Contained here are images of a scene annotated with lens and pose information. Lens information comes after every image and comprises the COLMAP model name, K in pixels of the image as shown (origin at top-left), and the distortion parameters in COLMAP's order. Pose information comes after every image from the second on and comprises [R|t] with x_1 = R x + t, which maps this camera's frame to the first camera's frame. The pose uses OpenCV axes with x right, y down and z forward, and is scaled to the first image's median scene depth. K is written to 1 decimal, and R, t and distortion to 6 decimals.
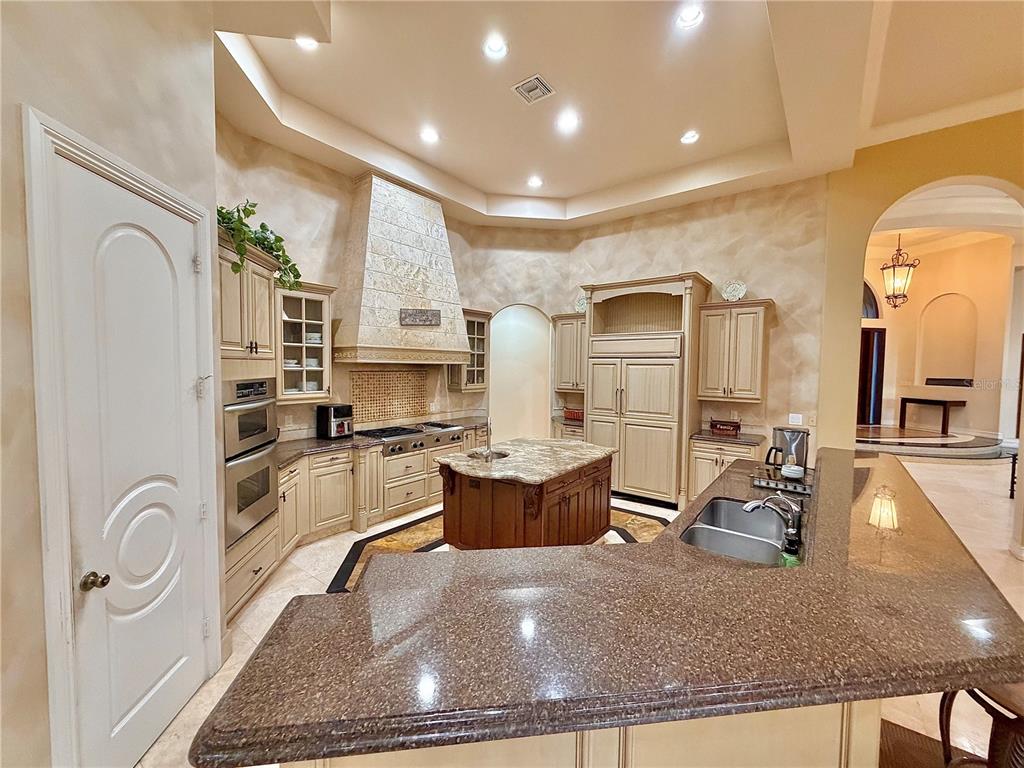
lens RADIAL K [[407.1, 0, 508.8], [0, 407.1, 383.5], [0, 0, 1]] dist [0.000621, -0.000054]
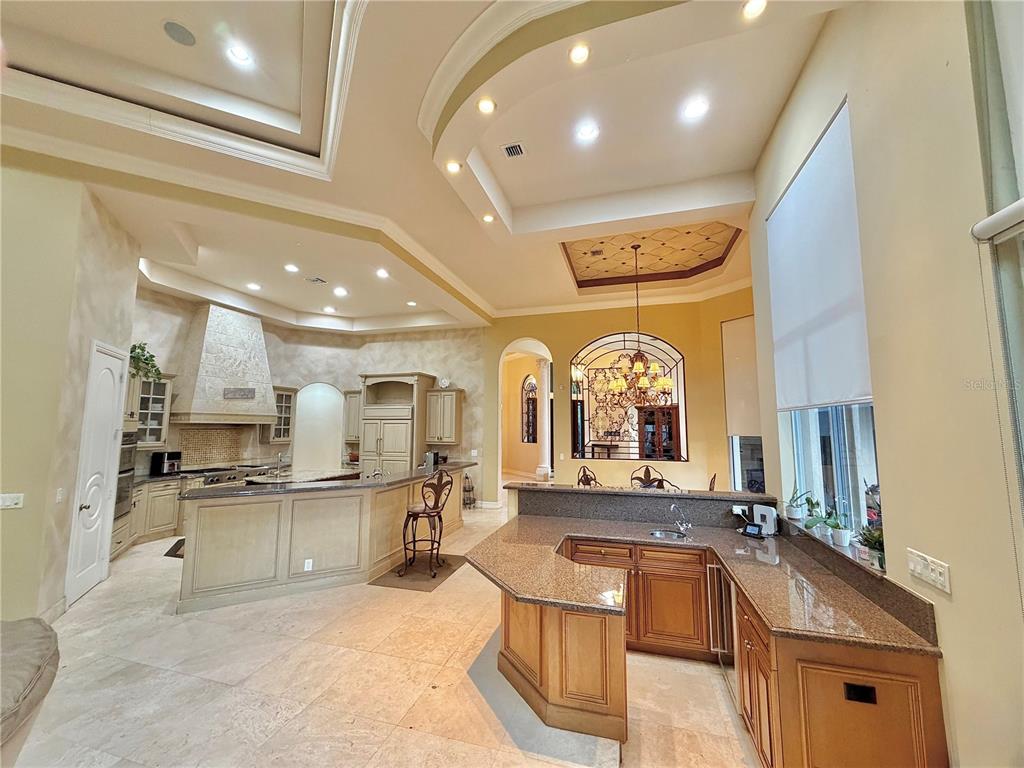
lens RADIAL K [[407.1, 0, 508.8], [0, 407.1, 383.5], [0, 0, 1]] dist [0.000621, -0.000054]
pose [[0.931333, 0.030645, 0.362877, 0.157659], [0.023032, 0.989501, -0.142677, 0.039975], [-0.363439, 0.141237, 0.920849, -0.729423]]
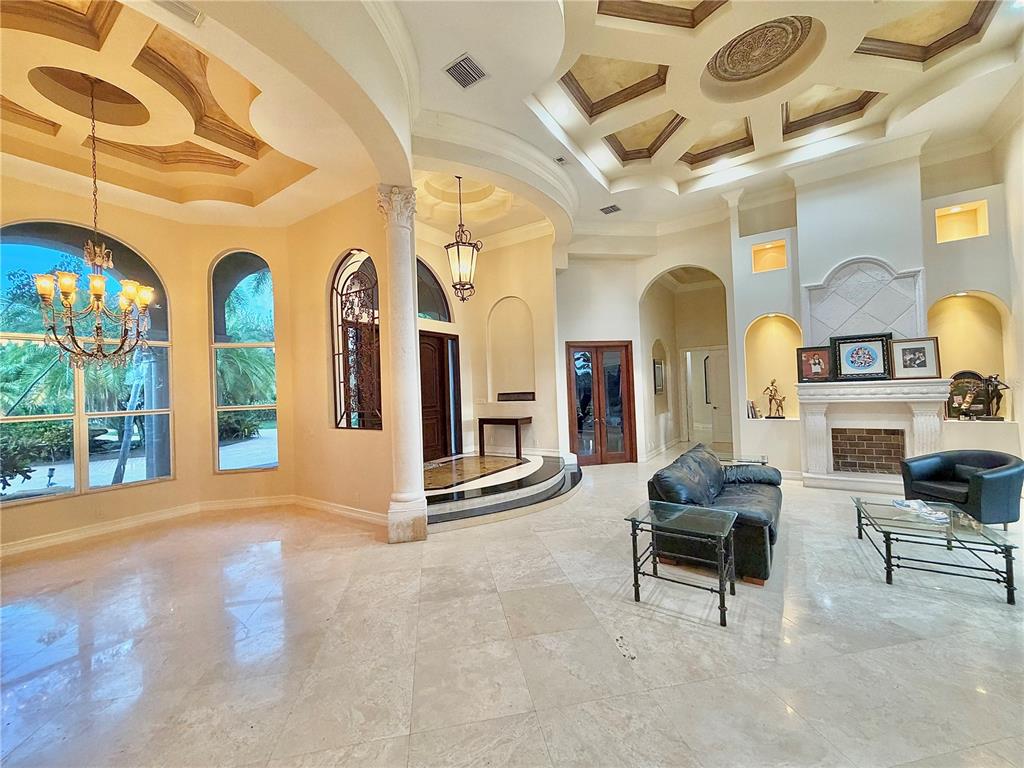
lens RADIAL K [[407.1, 0, 508.8], [0, 407.1, 383.5], [0, 0, 1]] dist [0.000621, -0.000054]
pose [[0.665490, -0.024908, 0.745991, 0.771198], [0.078335, 0.996254, -0.036618, -0.001162], [-0.742285, 0.082806, 0.664948, 0.789813]]
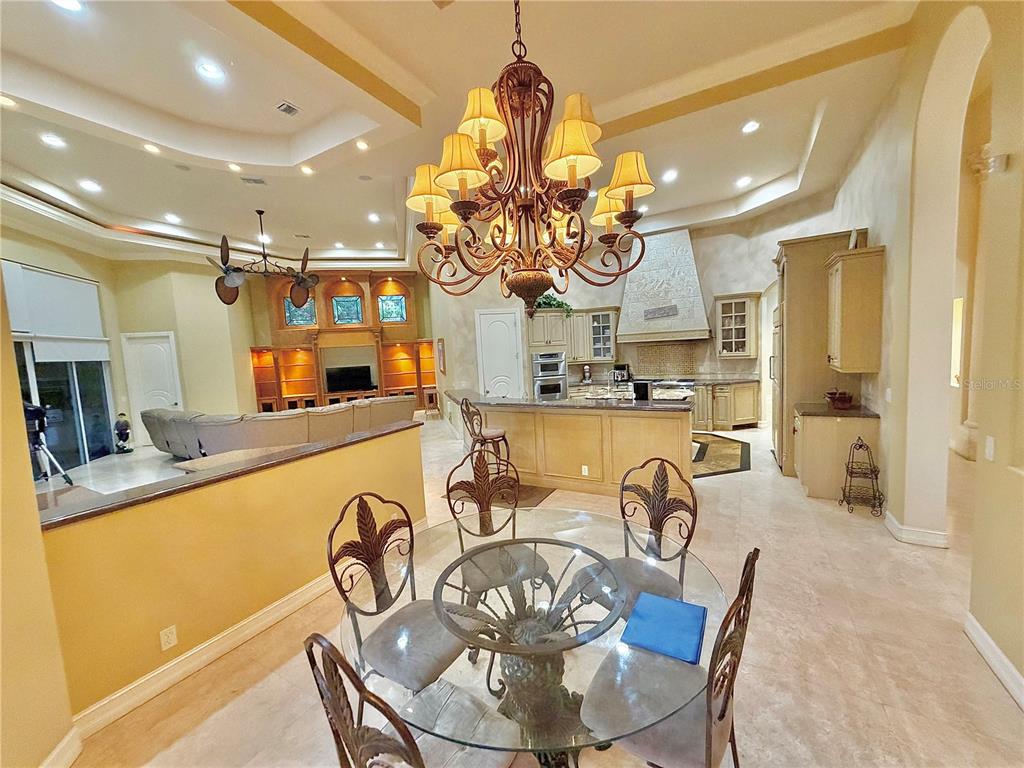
lens RADIAL K [[407.1, 0, 508.8], [0, 407.1, 383.5], [0, 0, 1]] dist [0.000621, -0.000054]
pose [[0.136898, 0.066540, -0.988348, 1.258971], [0.010989, 0.997578, 0.068683, 0.003448], [0.990524, -0.020263, 0.135836, 0.161096]]
